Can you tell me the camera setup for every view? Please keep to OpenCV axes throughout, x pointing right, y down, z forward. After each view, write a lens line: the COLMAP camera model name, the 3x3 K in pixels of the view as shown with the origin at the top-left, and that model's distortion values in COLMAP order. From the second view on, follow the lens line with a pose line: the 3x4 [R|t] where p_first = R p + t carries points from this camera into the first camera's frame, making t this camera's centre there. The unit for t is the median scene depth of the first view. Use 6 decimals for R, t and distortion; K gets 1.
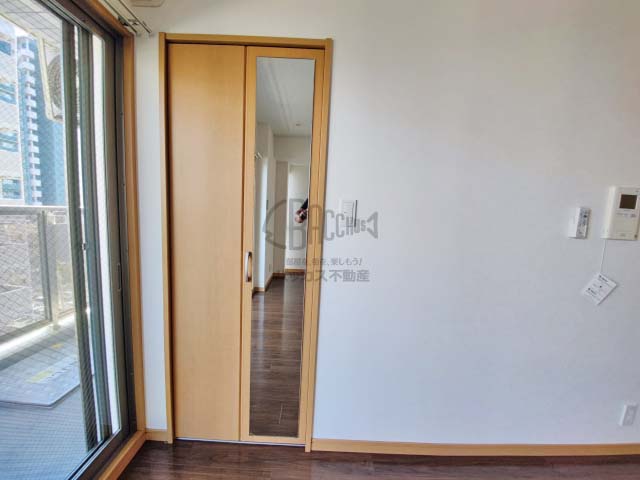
lens RADIAL K [[245.6, 0, 312.1], [0, 245.6, 240.5], [0, 0, 1]] dist [-0.015620, -0.000056]
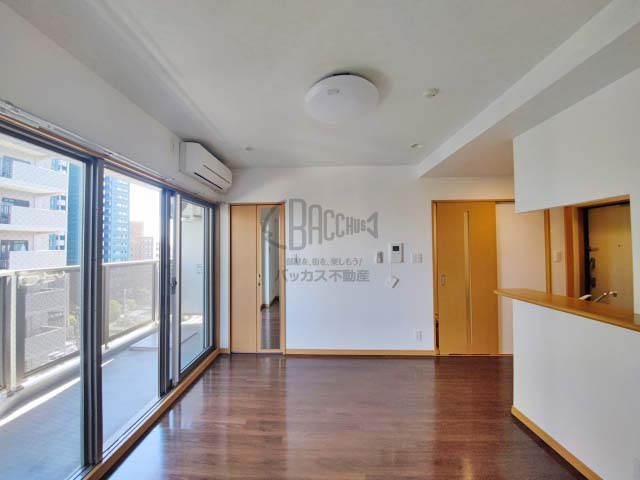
lens RADIAL K [[245.6, 0, 312.1], [0, 245.6, 240.5], [0, 0, 1]] dist [-0.015620, -0.000056]
pose [[0.998018, -0.055413, -0.029814, 0.405110], [0.050816, 0.989196, -0.137510, 0.072720], [0.037111, 0.135723, 0.990052, -1.616521]]
